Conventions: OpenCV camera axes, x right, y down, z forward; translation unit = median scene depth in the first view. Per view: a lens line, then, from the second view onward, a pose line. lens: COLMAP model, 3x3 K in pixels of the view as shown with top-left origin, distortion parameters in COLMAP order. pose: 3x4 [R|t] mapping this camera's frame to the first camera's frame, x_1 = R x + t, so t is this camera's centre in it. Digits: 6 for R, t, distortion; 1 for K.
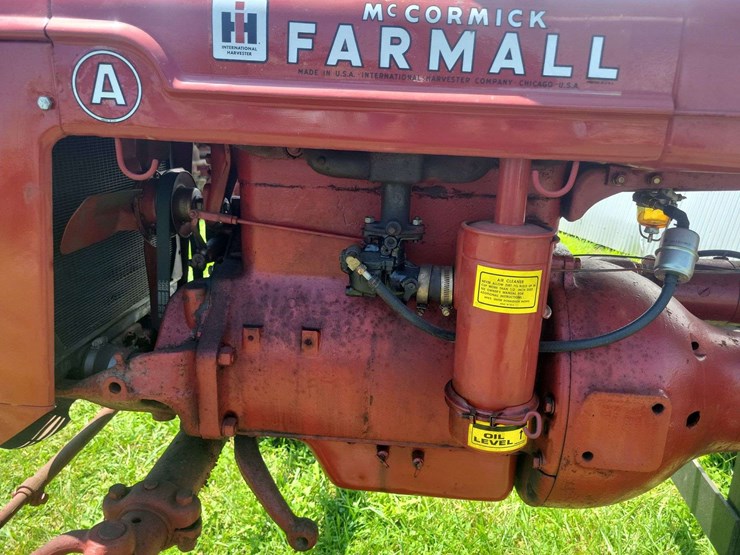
lens RADIAL K [[566.5, 0, 374.5], [0, 566.5, 279.7], [0, 0, 1]] dist [0.037843, -0.021101]
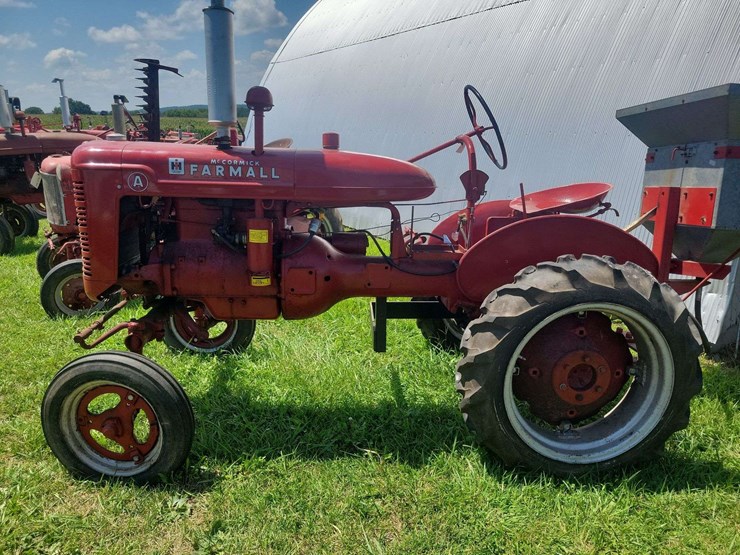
lens RADIAL K [[566.5, 0, 368.7], [0, 566.5, 283.0], [0, 0, 1]] dist [0.037843, -0.021101]
pose [[0.989398, -0.046511, 0.137583, 0.386235], [0.053417, 0.997469, -0.046931, 0.473403], [-0.135052, 0.053783, 0.989378, -2.371619]]
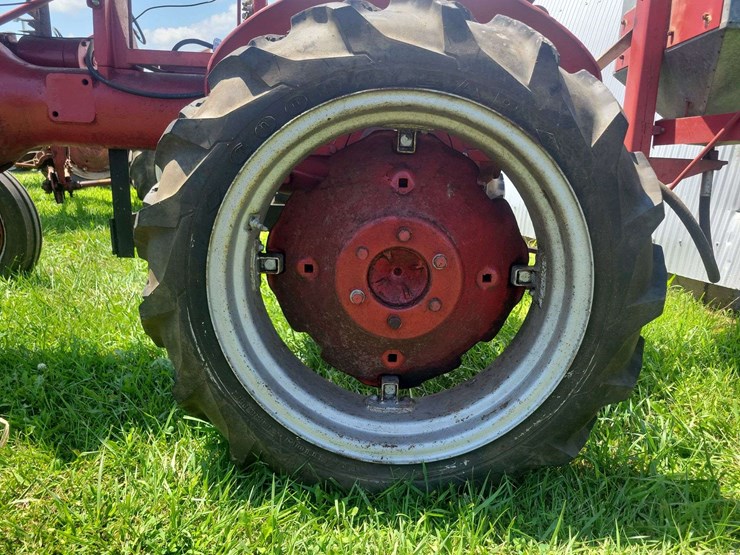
lens RADIAL K [[566.5, 0, 374.9], [0, 566.5, 273.8], [0, 0, 1]] dist [0.037843, -0.021101]
pose [[0.998319, -0.009977, 0.057098, 1.842375], [0.013909, 0.997527, -0.068889, 1.007294], [-0.056269, 0.069568, 0.995989, -0.807909]]
